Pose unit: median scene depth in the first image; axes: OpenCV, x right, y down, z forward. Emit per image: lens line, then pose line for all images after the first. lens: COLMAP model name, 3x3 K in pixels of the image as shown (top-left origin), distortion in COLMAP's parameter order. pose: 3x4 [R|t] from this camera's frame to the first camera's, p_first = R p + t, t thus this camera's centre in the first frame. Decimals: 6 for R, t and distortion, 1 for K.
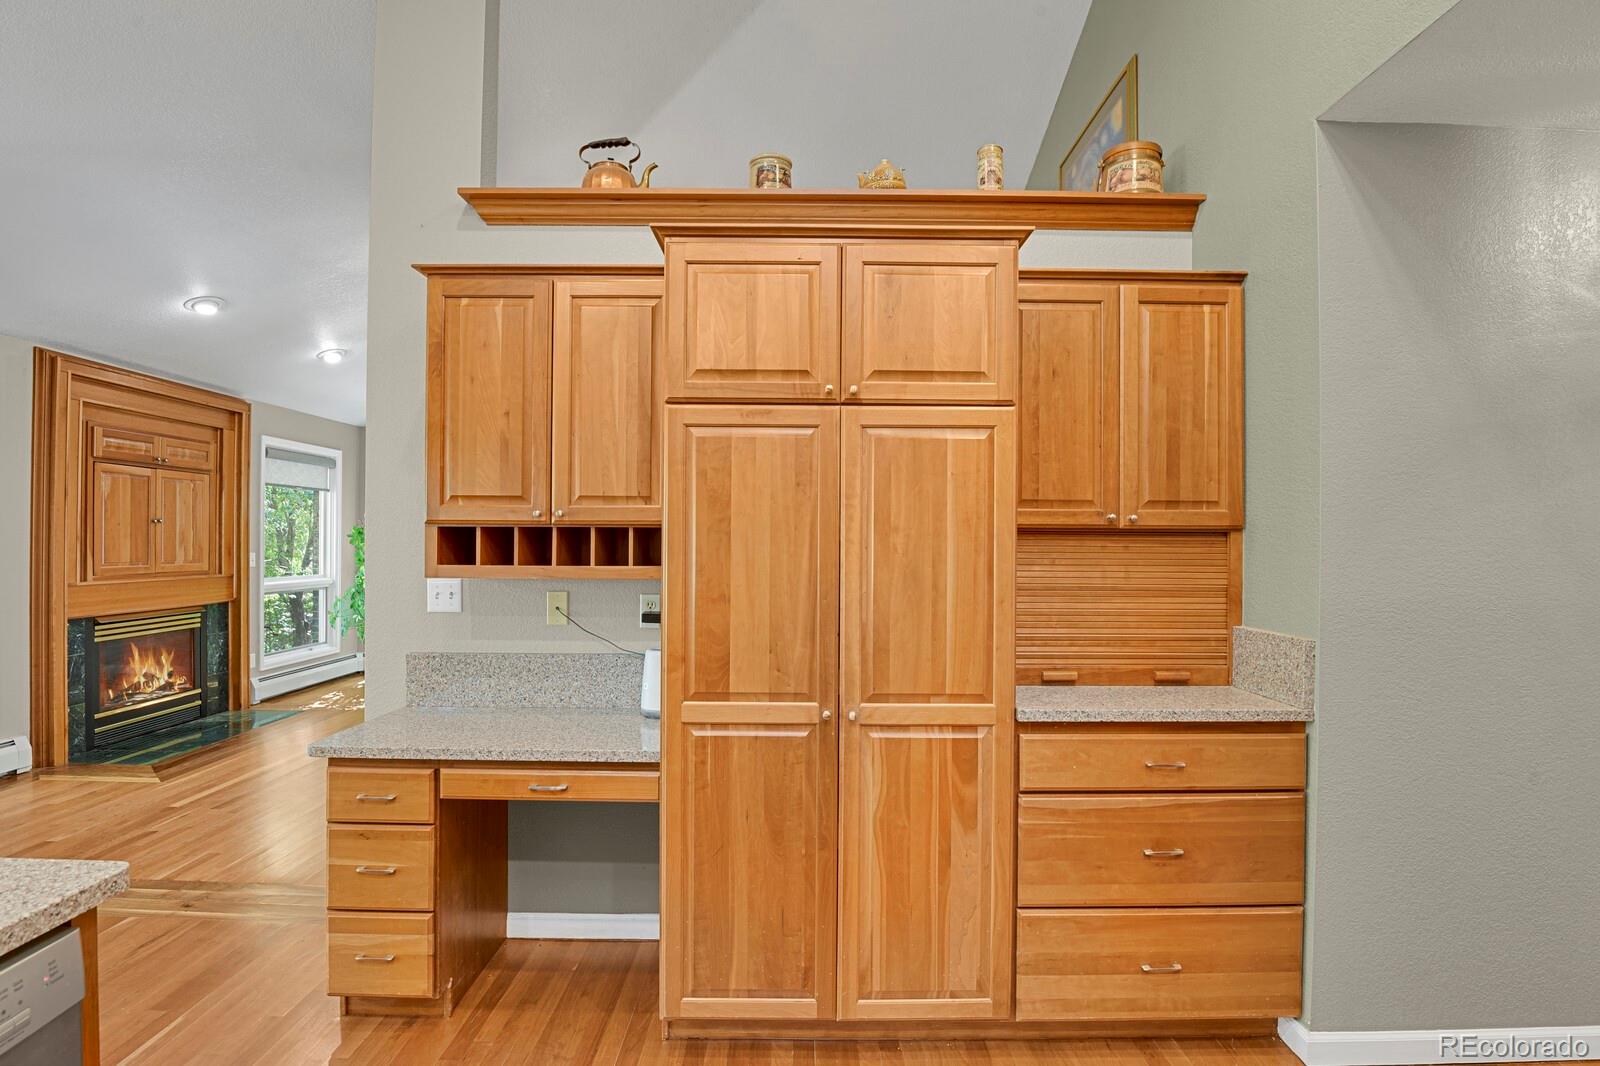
lens RADIAL K [[790.2, 0, 794.2], [0, 790.2, 545.6], [0, 0, 1]] dist [-0.024492, -0.004387]
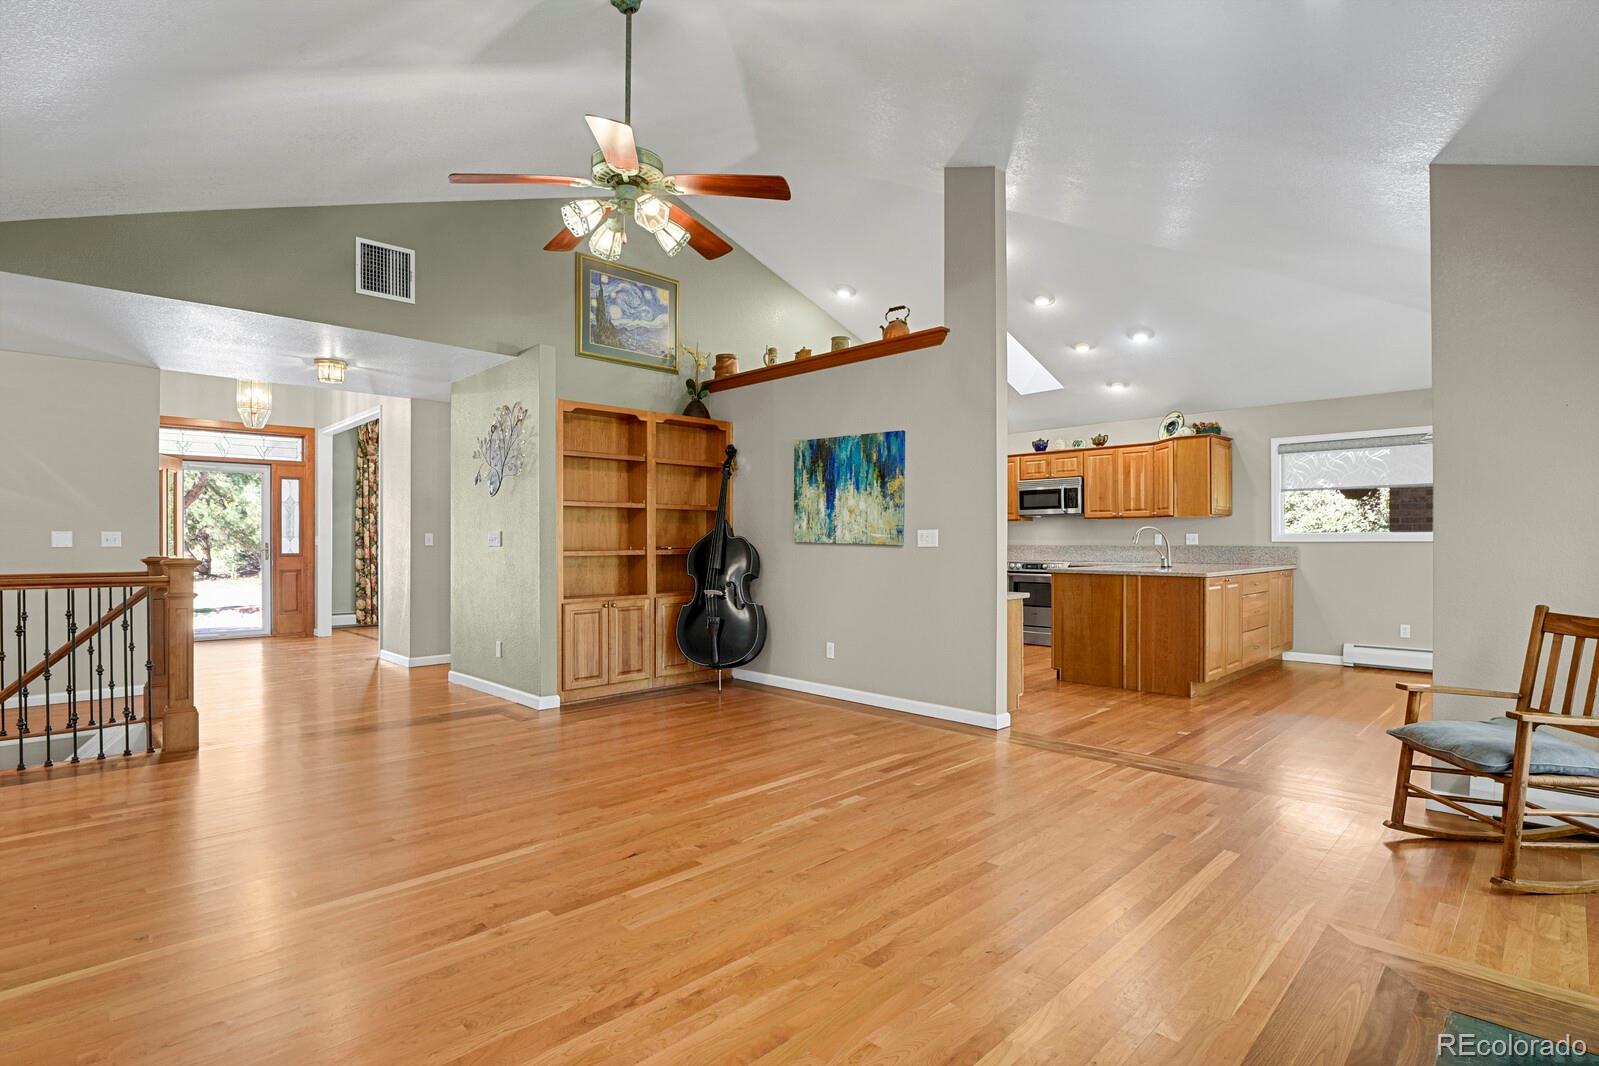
lens RADIAL K [[789.7, 0, 811.3], [0, 789.7, 538.1], [0, 0, 1]] dist [-0.024492, -0.004387]
pose [[-0.710443, -0.005434, 0.703733, -1.444471], [-0.003328, 0.999985, 0.004362, 0.050318], [-0.703746, 0.000757, -0.710451, 2.507330]]
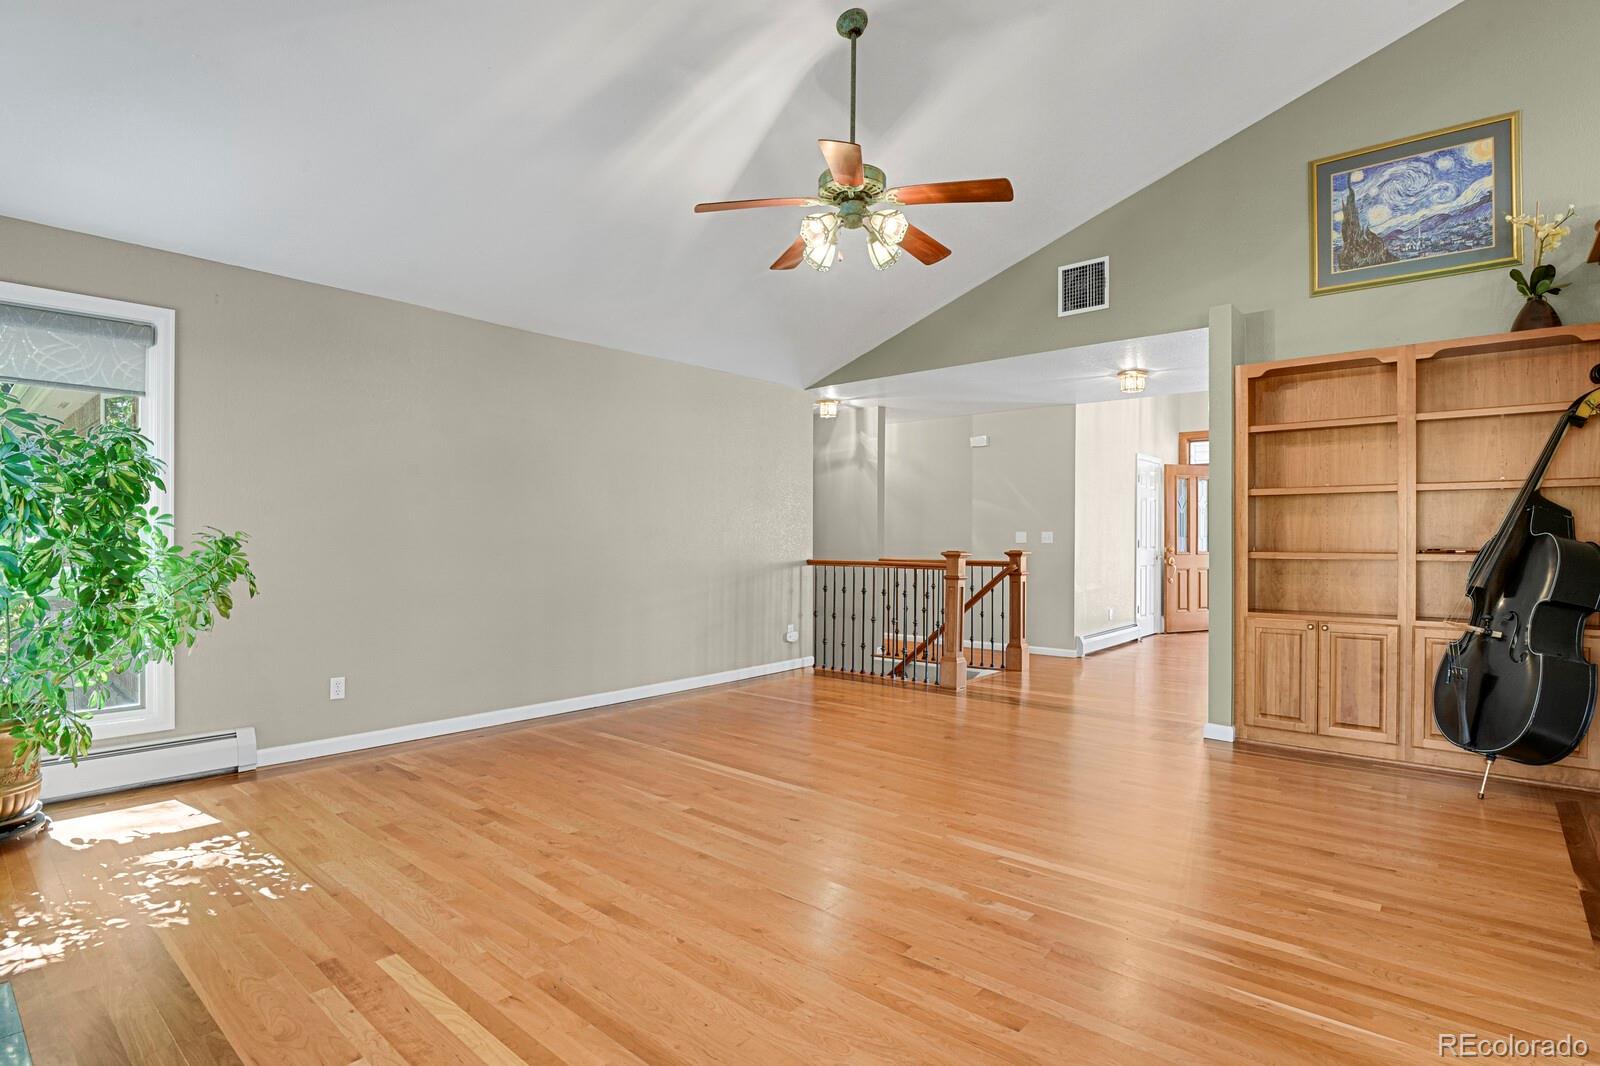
lens RADIAL K [[790.2, 0, 784.4], [0, 790.2, 535.7], [0, 0, 1]] dist [-0.024492, -0.004387]
pose [[0.666169, -0.003170, 0.745794, -1.420773], [0.004857, 0.999988, -0.000089, 0.056945], [-0.745785, 0.003682, 0.666177, 1.191876]]
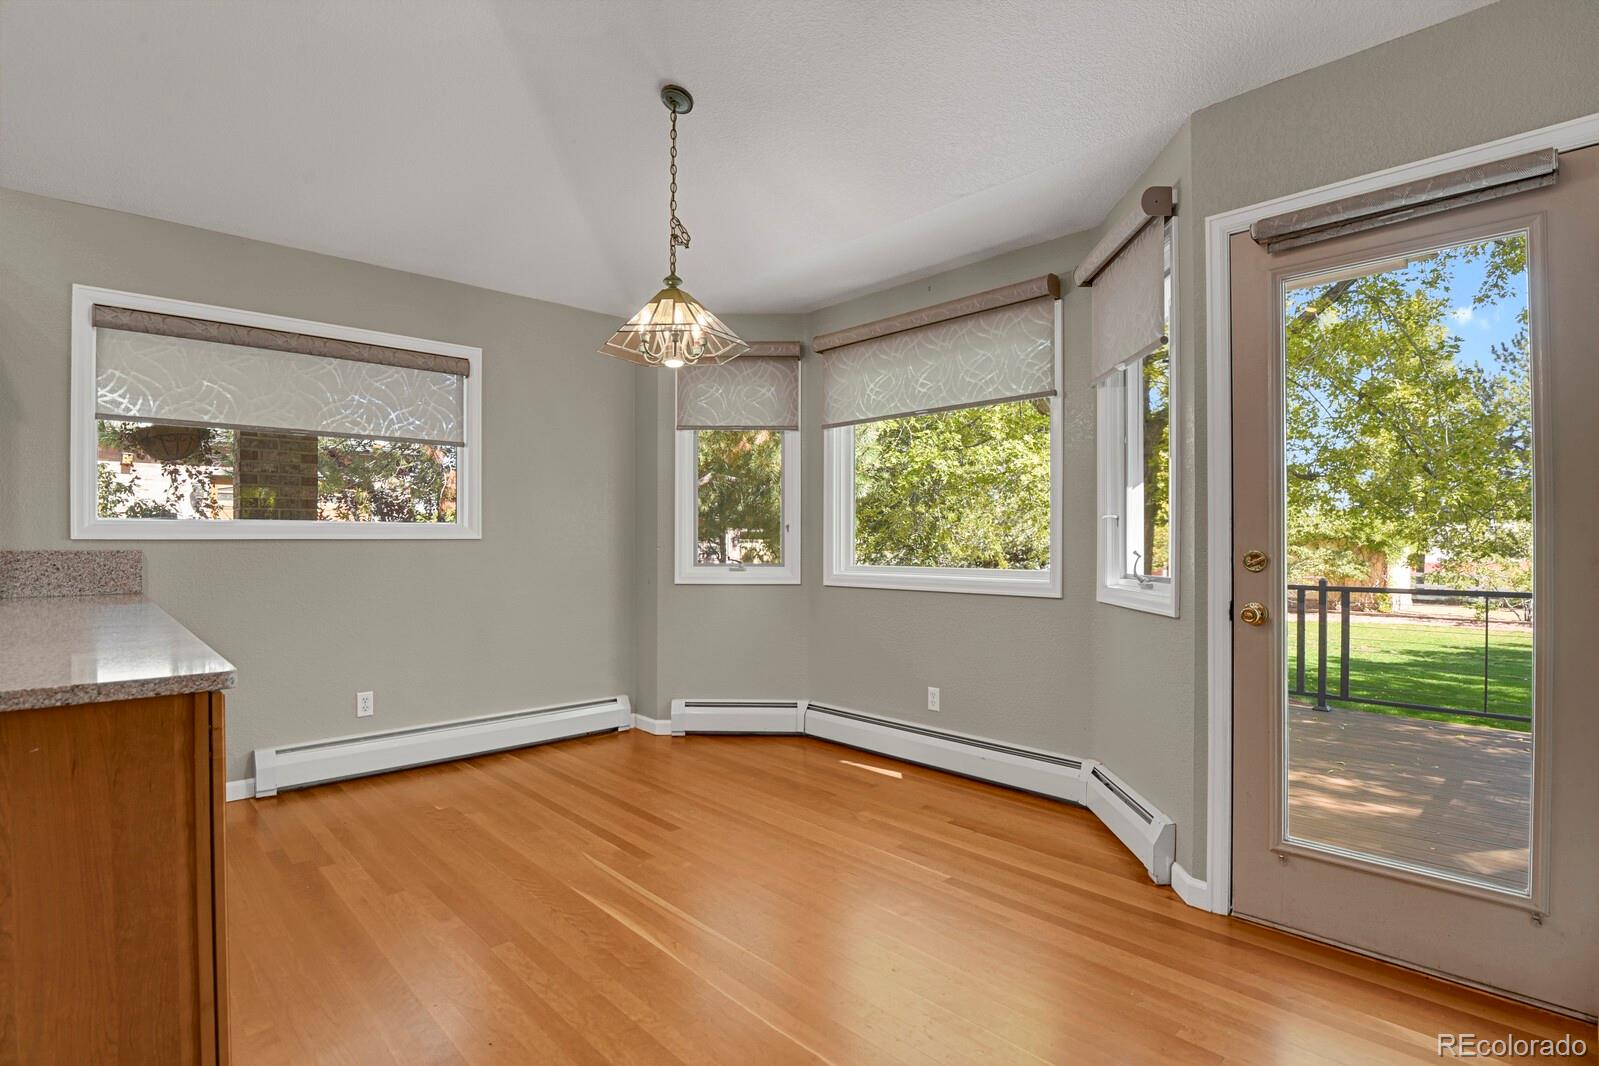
lens RADIAL K [[789.7, 0, 798.9], [0, 789.7, 537.6], [0, 0, 1]] dist [-0.024492, -0.004387]
pose [[-0.727645, -0.010974, -0.685866, -0.669031], [-0.007306, 0.999939, -0.008248, 0.068735], [0.685915, -0.000991, -0.727681, 0.928000]]
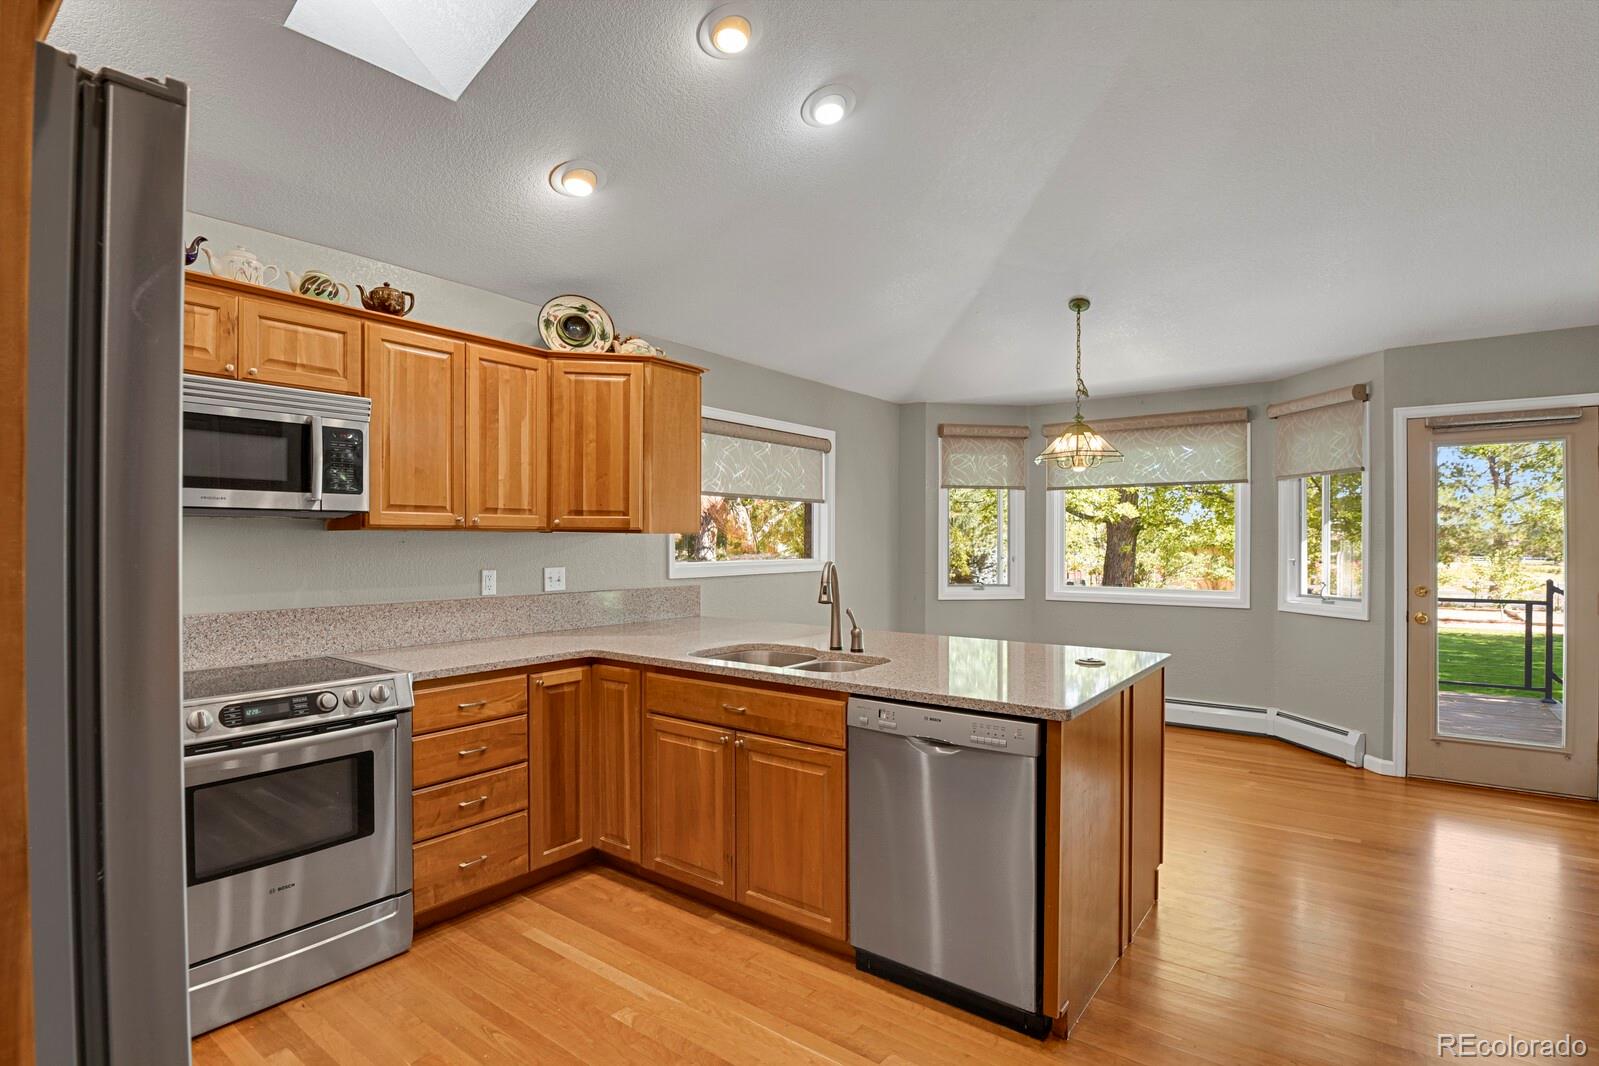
lens RADIAL K [[789.7, 0, 797.3], [0, 789.7, 543.3], [0, 0, 1]] dist [-0.024492, -0.004387]
pose [[-0.604471, -0.006639, -0.796599, 0.432919], [-0.008533, 0.999962, -0.001859, -0.000321], [0.796581, 0.005674, -0.604505, 0.600632]]
